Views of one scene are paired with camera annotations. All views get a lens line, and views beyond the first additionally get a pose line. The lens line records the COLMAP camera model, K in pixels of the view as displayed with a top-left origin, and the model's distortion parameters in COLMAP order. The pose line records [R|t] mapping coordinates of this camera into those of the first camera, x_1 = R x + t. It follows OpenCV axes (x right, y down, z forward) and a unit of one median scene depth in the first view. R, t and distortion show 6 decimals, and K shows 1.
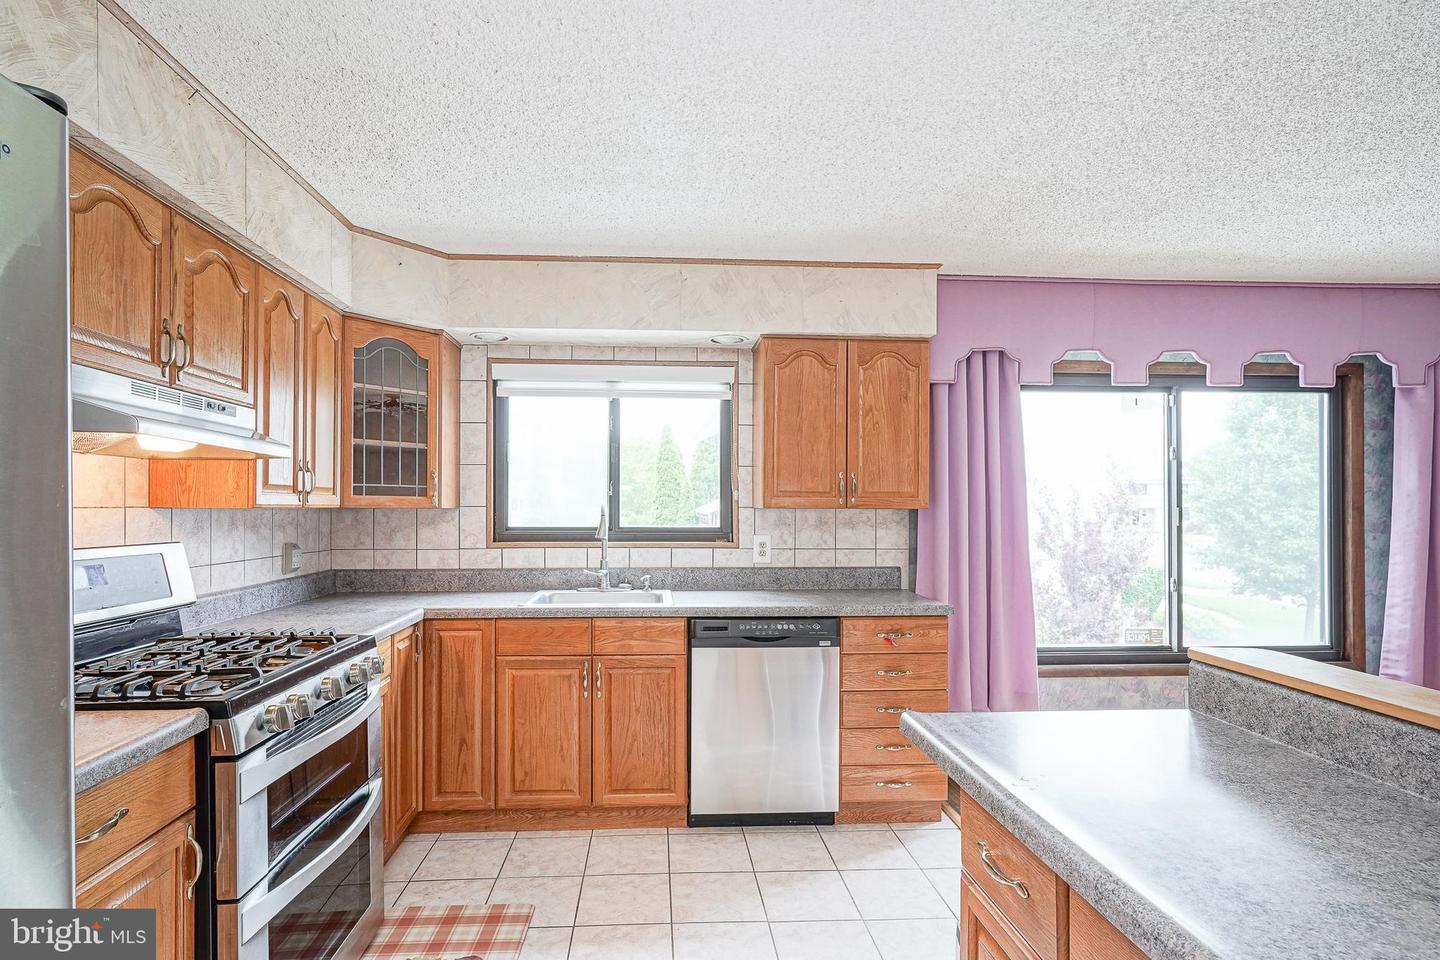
lens RADIAL K [[723.6, 0, 706.5], [0, 723.6, 504.8], [0, 0, 1]] dist [-0.004472, 0.006573]
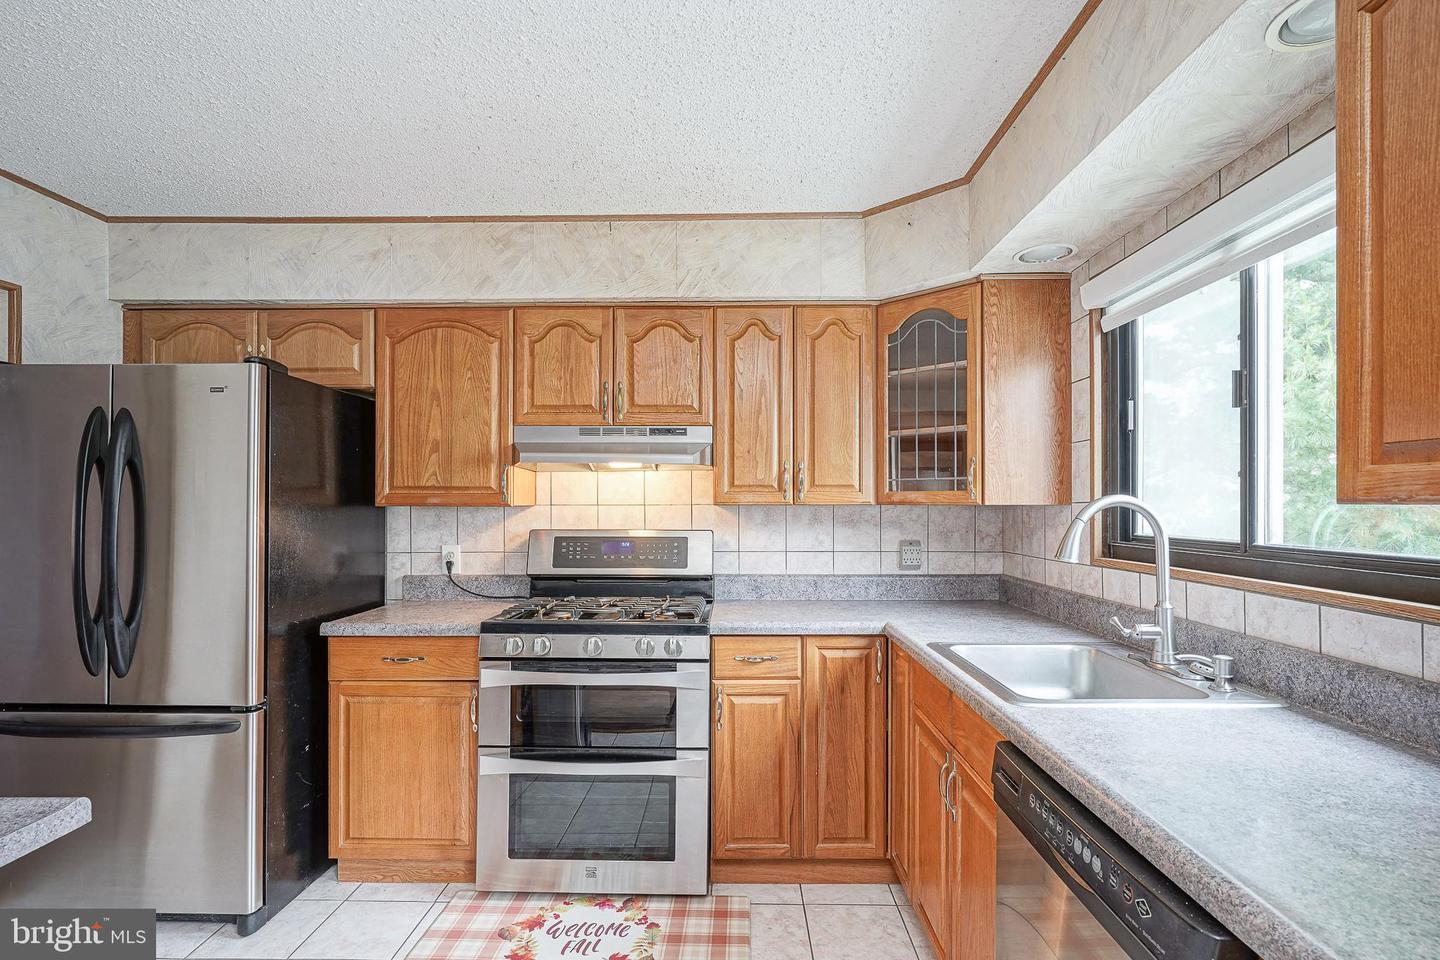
lens RADIAL K [[705.7, 0, 730.7], [0, 705.7, 505.3], [0, 0, 1]] dist [-0.004177, 0.005072]
pose [[-0.083805, -0.000465, -0.996482, 0.402632], [0.005738, 0.999983, -0.000949, 0.004275], [0.996466, -0.005798, -0.083801, 0.781327]]
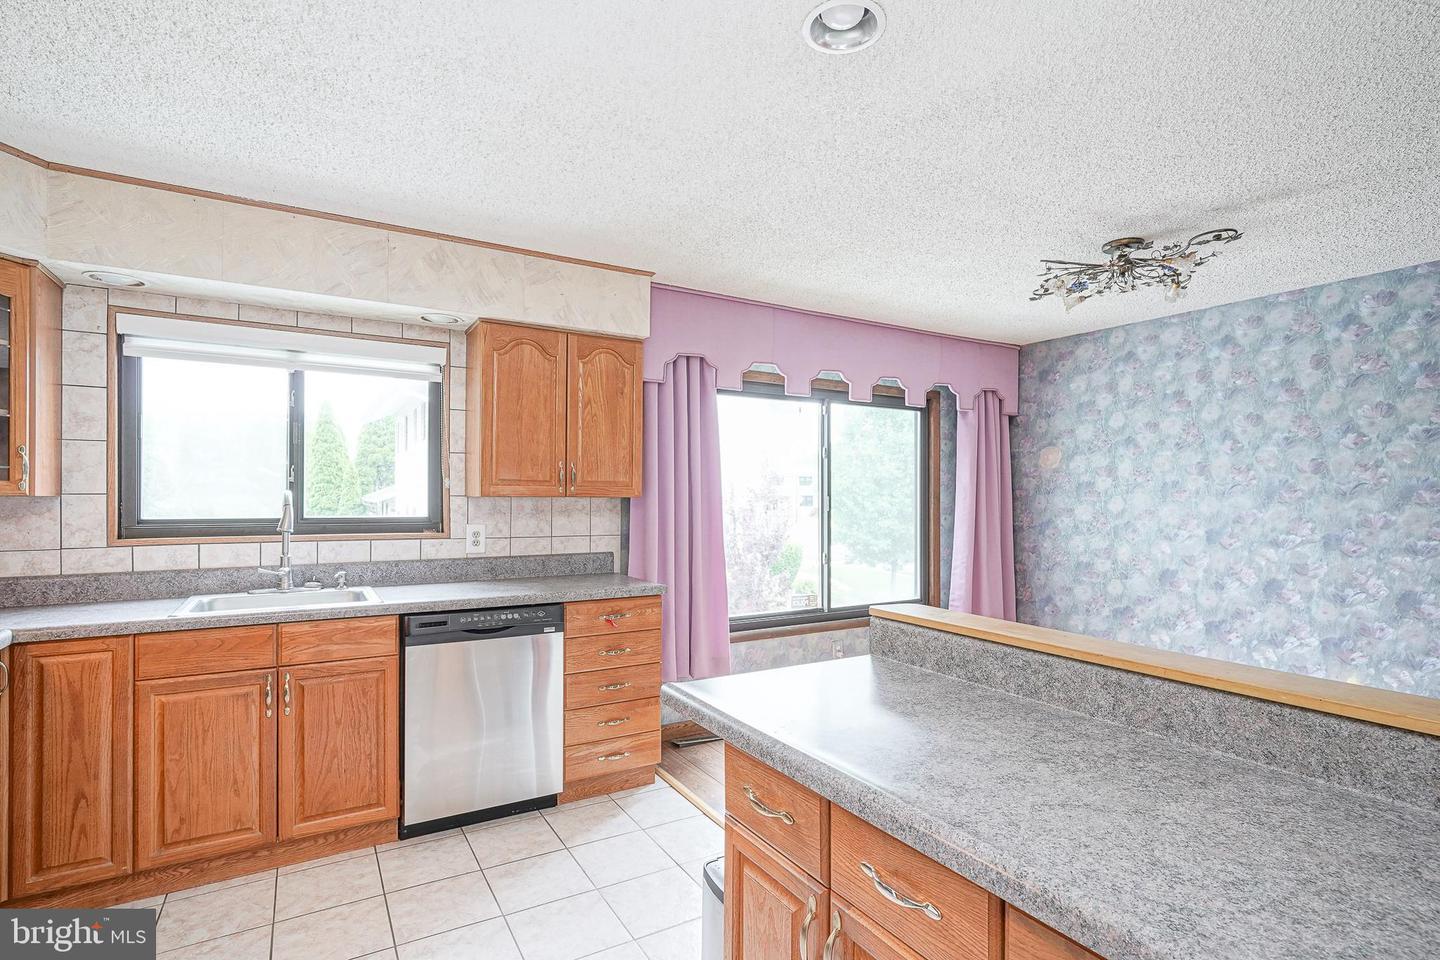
lens RADIAL K [[699.9, 0, 738.5], [0, 699.9, 496.6], [0, 0, 1]] dist [-0.005914, 0.004769]
pose [[0.884593, 0.001213, 0.466363, -0.054573], [-0.003796, 0.999982, 0.004598, -0.001036], [-0.466349, -0.005838, 0.884581, 0.006500]]
